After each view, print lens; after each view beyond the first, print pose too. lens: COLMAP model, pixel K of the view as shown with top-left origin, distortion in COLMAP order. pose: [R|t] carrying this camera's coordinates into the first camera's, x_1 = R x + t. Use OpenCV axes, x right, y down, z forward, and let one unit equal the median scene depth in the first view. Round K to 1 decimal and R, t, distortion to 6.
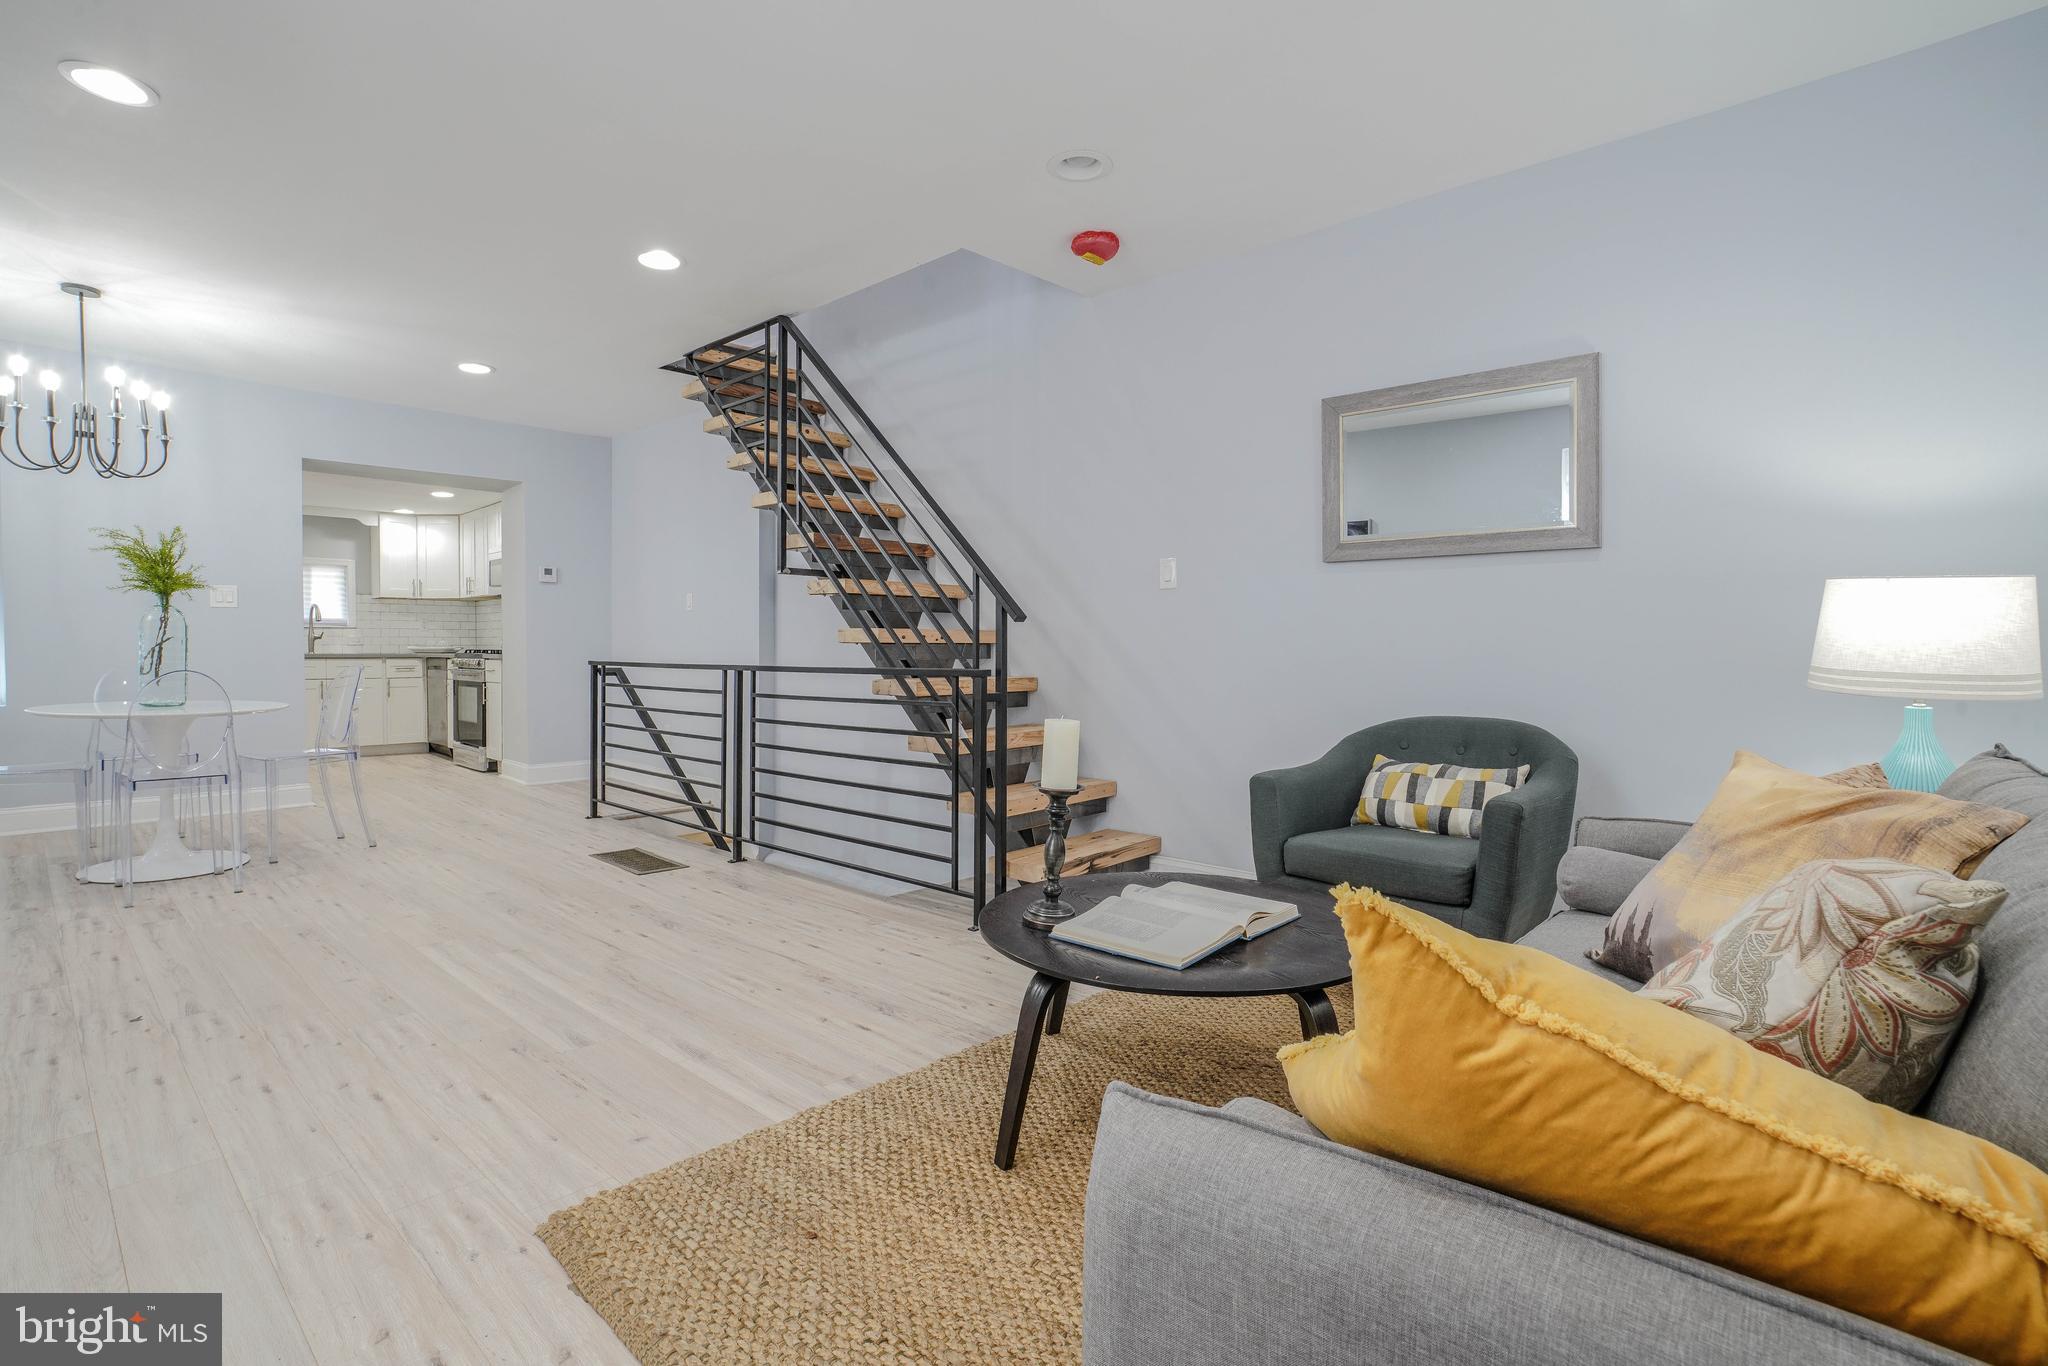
lens RADIAL K [[975.1, 0, 1006.4], [0, 975.1, 661.8], [0, 0, 1]] dist [-0.060791, 0.026035]
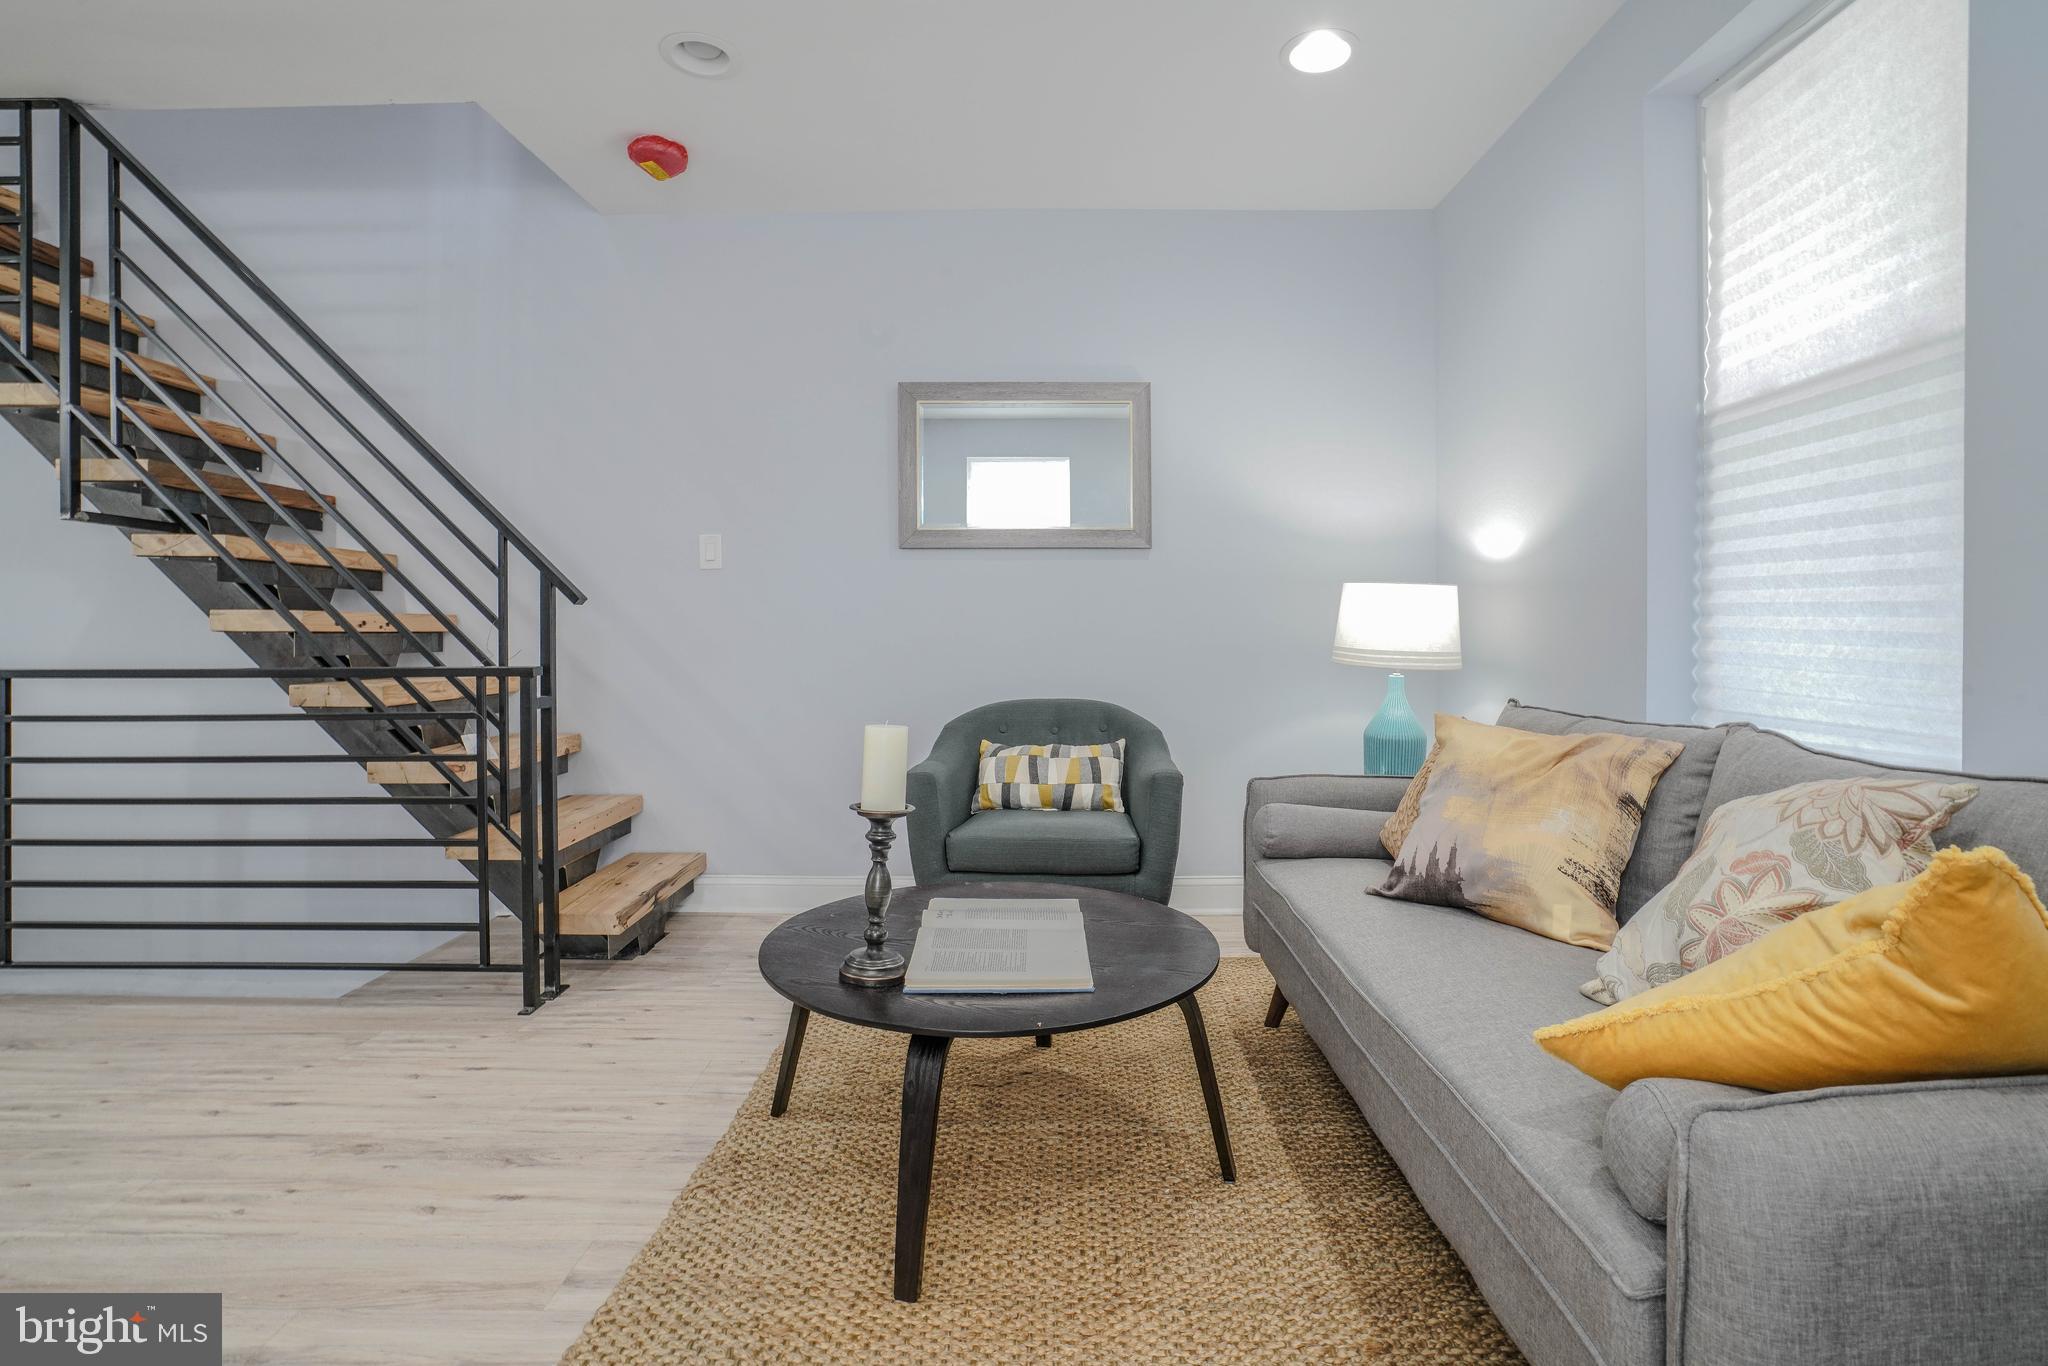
lens RADIAL K [[963.5, 0, 1039.8], [0, 963.5, 646.2], [0, 0, 1]] dist [-0.058010, 0.021511]
pose [[0.731287, -0.011043, 0.681980, -0.236965], [0.013654, 0.999906, 0.001549, -0.003362], [-0.681933, 0.008179, 0.731369, 0.193546]]
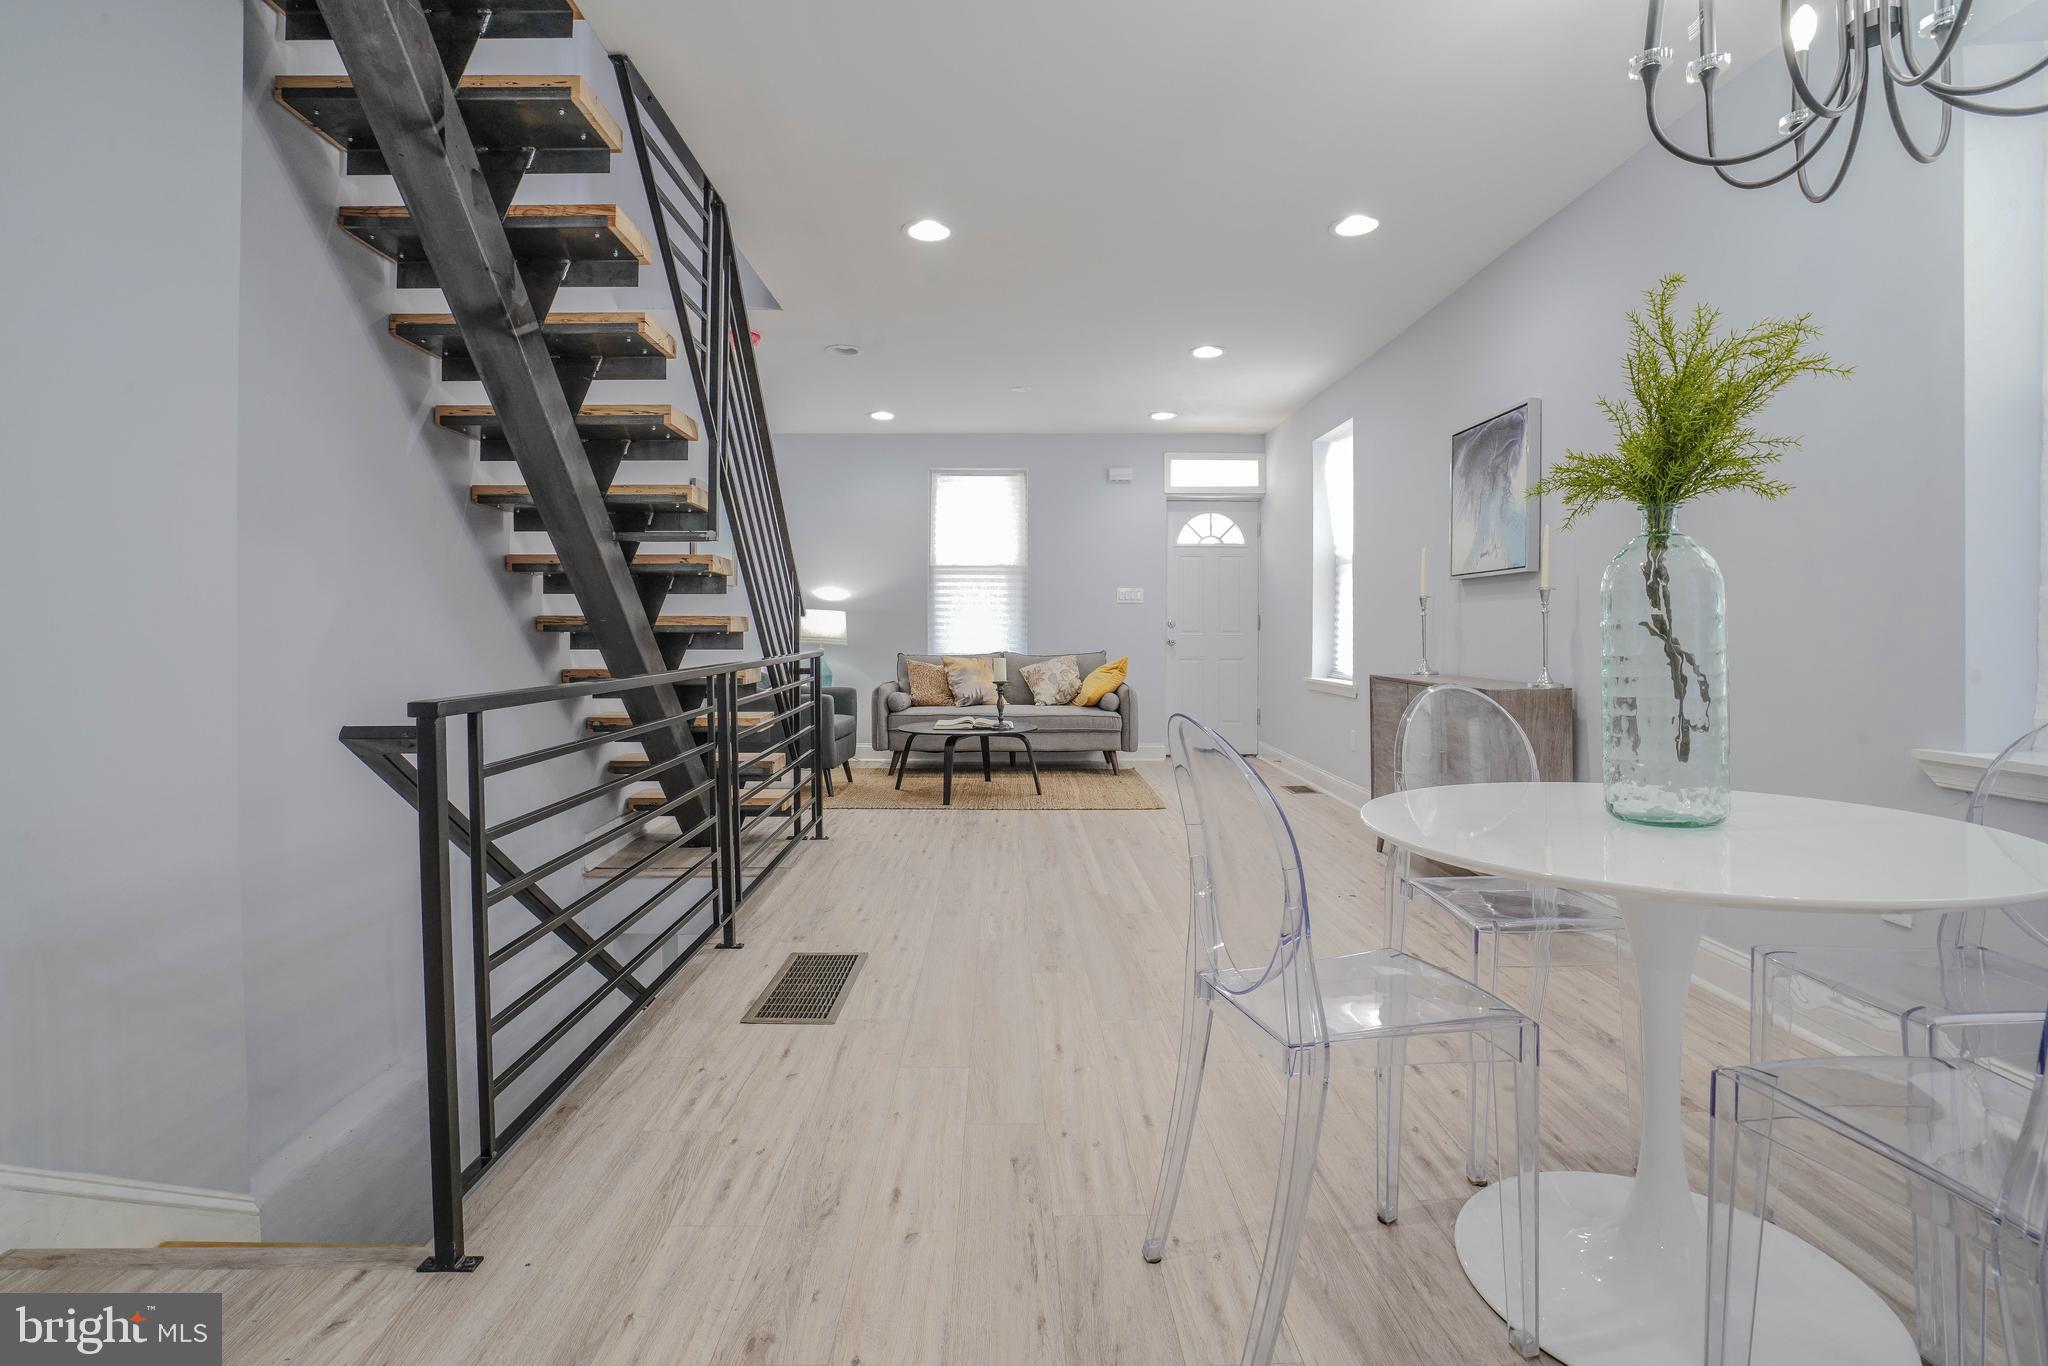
lens RADIAL K [[983.9, 0, 1052.7], [0, 983.9, 660.1], [0, 0, 1]] dist [-0.063843, 0.027109]
pose [[-0.721202, -0.025402, 0.692259, -1.218452], [0.009547, 0.998868, 0.046600, -0.040050], [-0.692659, 0.040217, -0.720143, 1.761749]]
